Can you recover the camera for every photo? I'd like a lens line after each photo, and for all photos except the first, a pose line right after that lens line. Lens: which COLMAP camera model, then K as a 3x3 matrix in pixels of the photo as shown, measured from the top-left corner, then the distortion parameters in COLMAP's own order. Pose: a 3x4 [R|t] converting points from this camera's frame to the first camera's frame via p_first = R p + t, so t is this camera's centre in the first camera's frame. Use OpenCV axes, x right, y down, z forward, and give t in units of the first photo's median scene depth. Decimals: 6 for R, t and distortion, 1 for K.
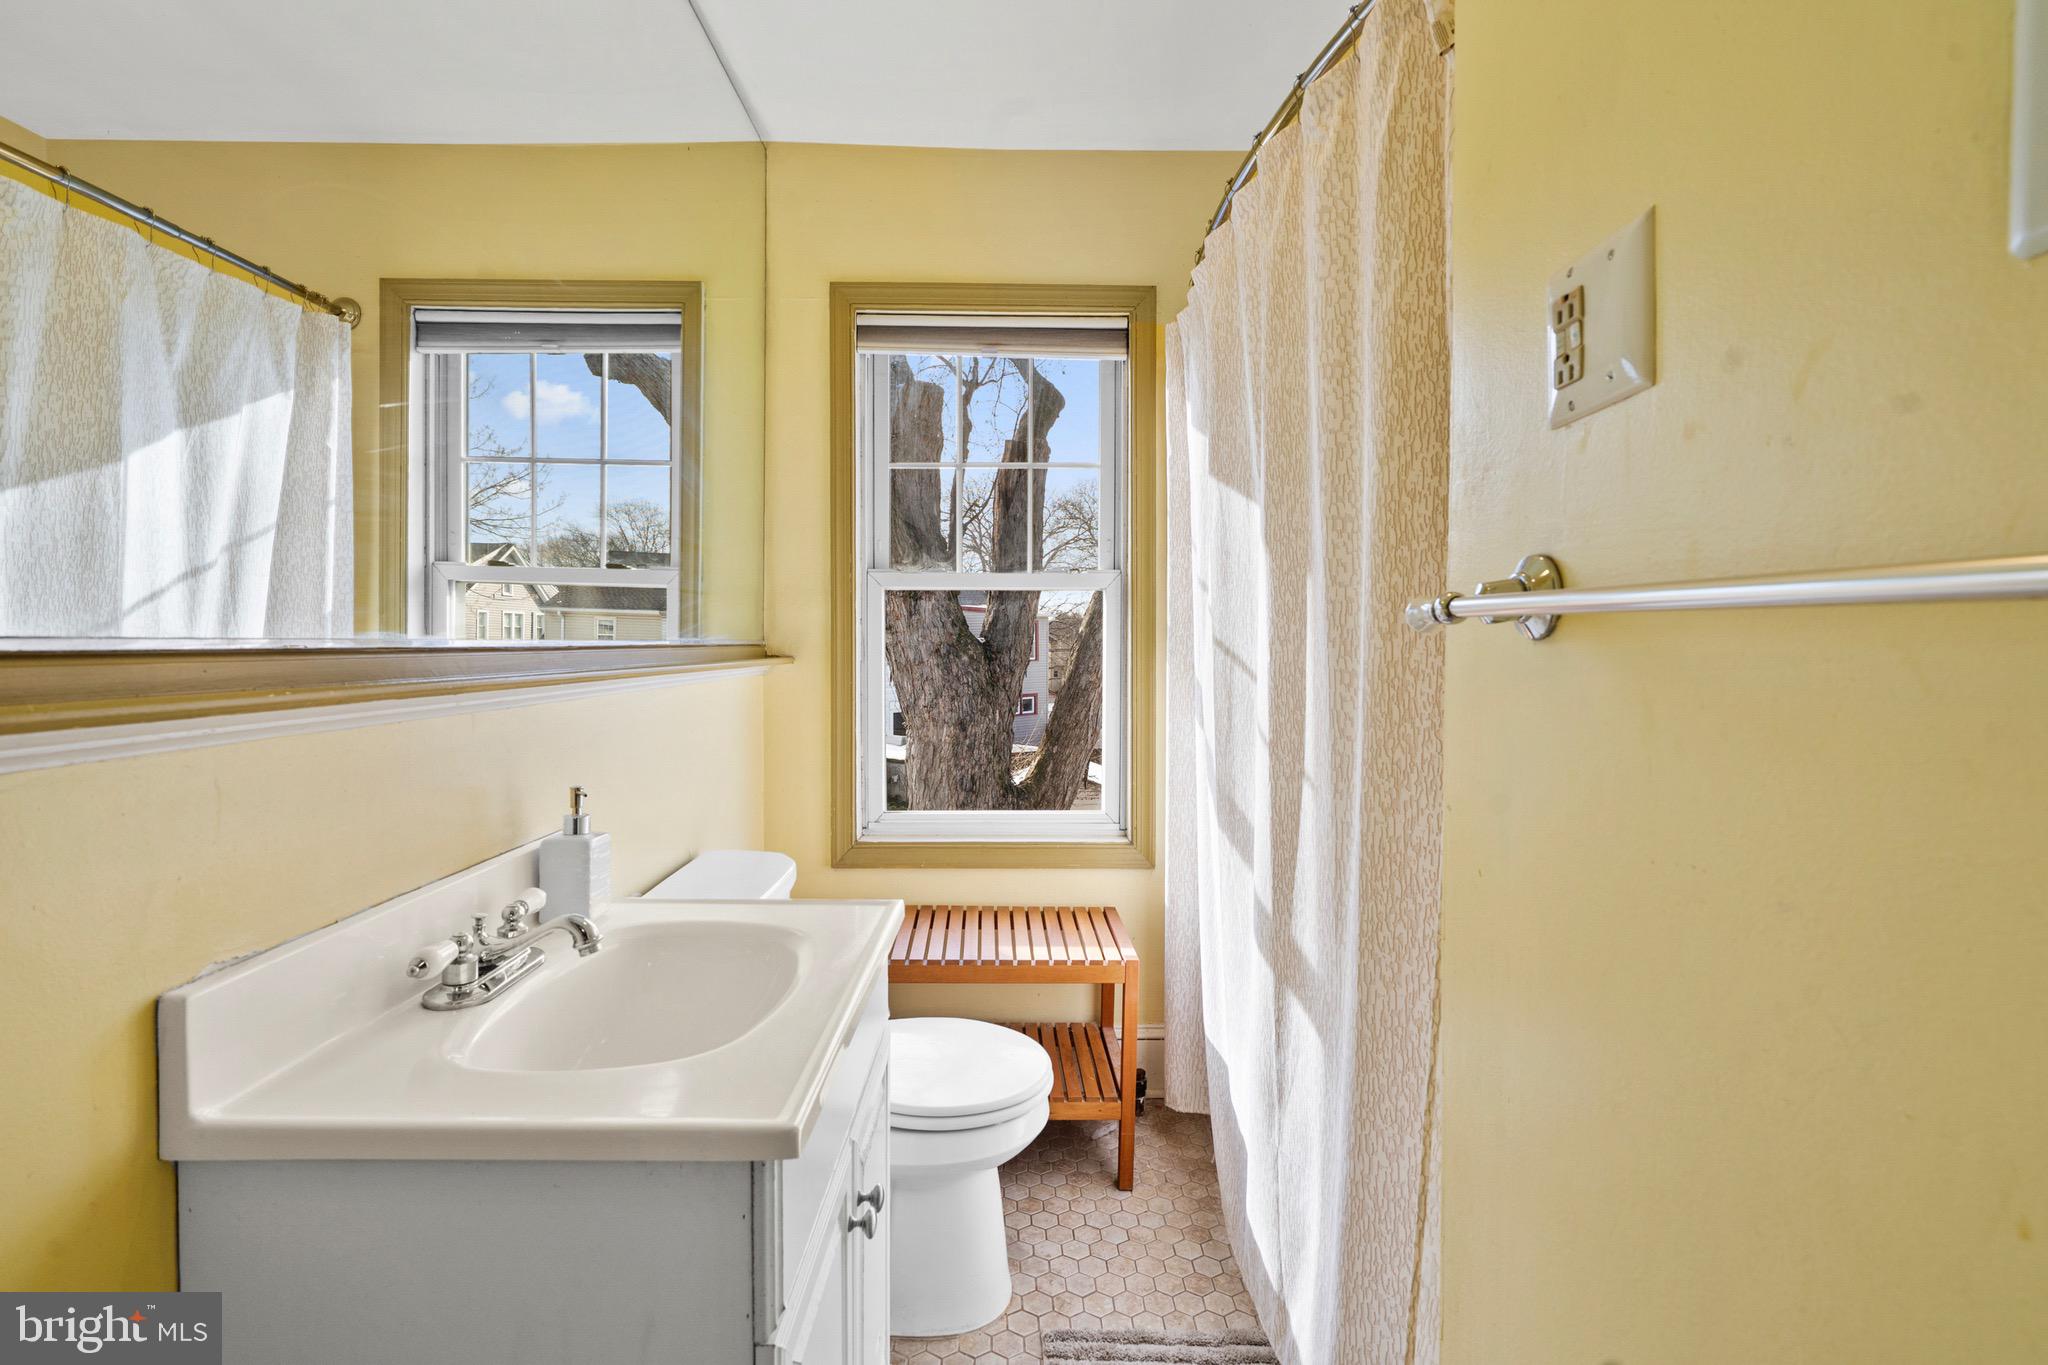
lens RADIAL K [[938.7, 0, 1011.8], [0, 938.7, 649.3], [0, 0, 1]] dist [-0.001826, -0.000426]
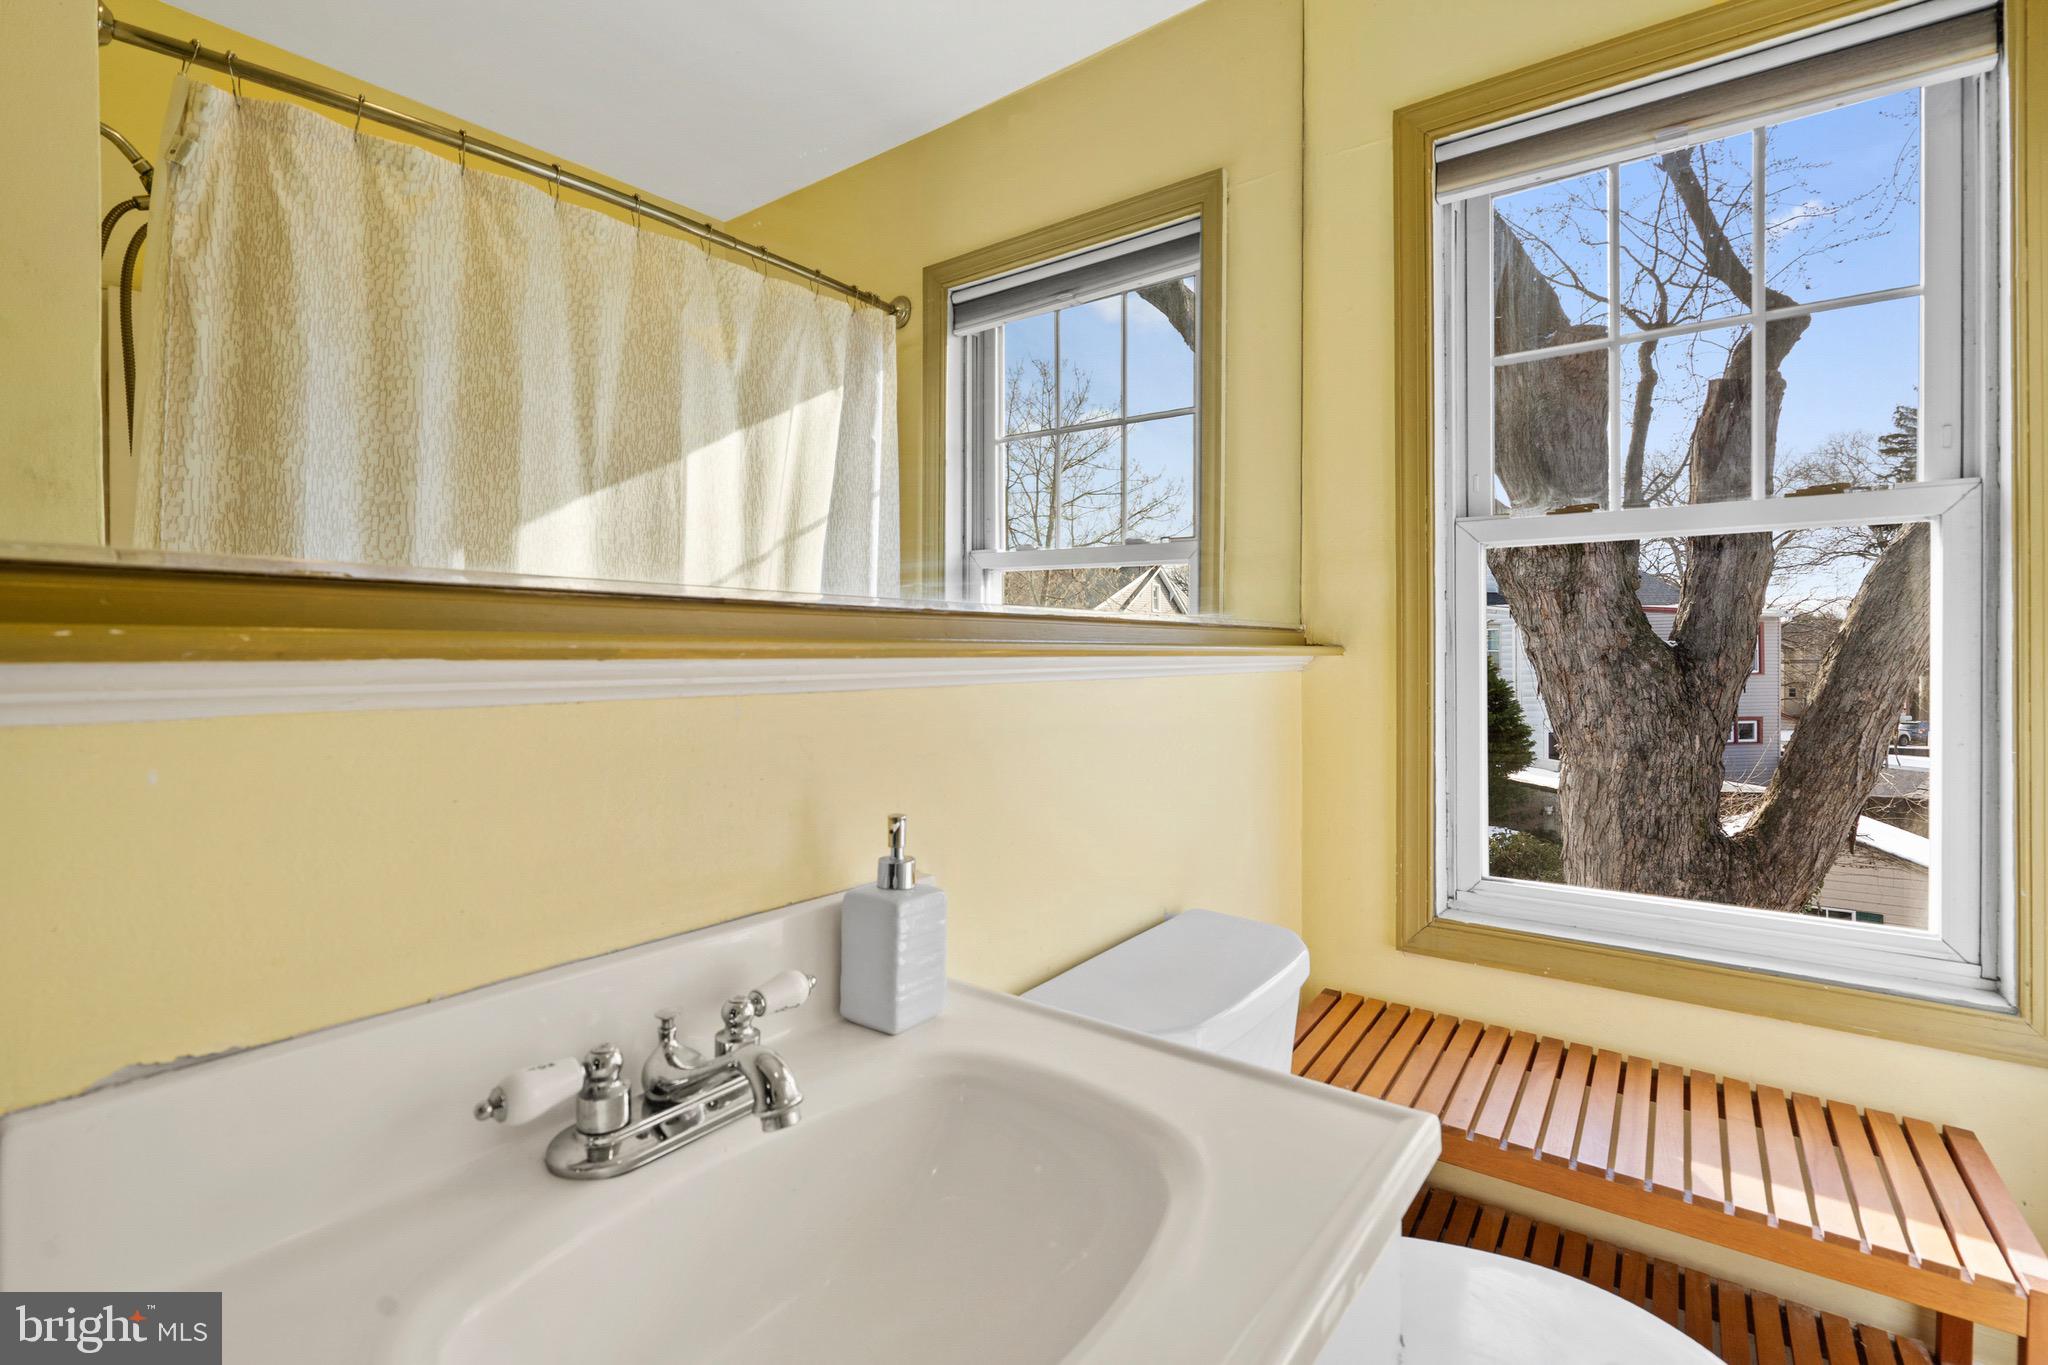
lens RADIAL K [[938.7, 0, 1011.8], [0, 938.7, 649.3], [0, 0, 1]] dist [-0.001826, -0.000426]
pose [[0.797617, -0.002898, -0.603157, 0.000354], [-0.003431, 0.999950, -0.009341, 0.018536], [0.603154, 0.009520, 0.797568, 0.273390]]
